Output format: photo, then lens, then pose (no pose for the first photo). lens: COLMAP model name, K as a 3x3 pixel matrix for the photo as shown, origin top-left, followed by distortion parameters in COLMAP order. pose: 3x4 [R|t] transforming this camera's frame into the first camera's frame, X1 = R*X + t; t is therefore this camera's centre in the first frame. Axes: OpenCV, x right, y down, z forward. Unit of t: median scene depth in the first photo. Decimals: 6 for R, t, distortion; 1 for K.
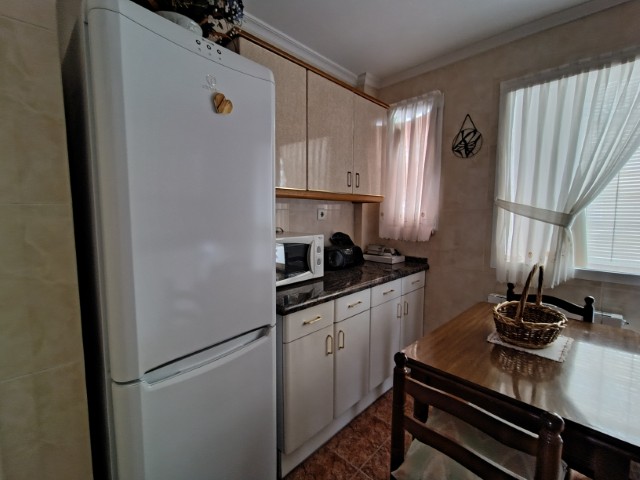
lens RADIAL K [[286.2, 0, 321.9], [0, 286.2, 238.1], [0, 0, 1]] dist [0.000369, -0.000444]
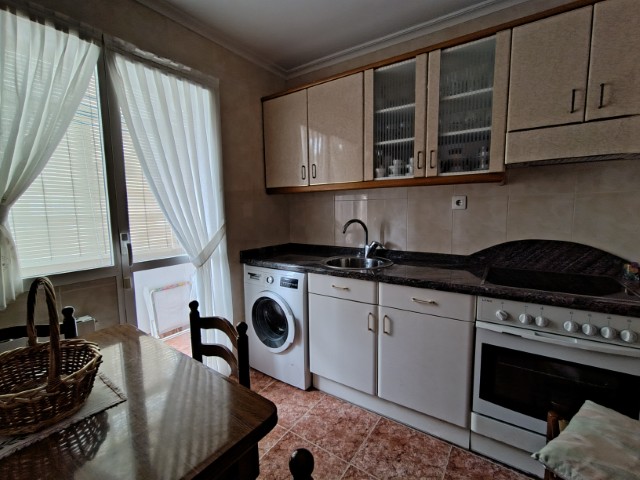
lens RADIAL K [[286.2, 0, 321.9], [0, 286.2, 238.1], [0, 0, 1]] dist [0.000369, -0.000444]
pose [[0.185603, 0.102061, -0.977310, 1.218745], [-0.076446, 0.993077, 0.089189, -0.040680], [0.979647, 0.058158, 0.192120, 0.779312]]
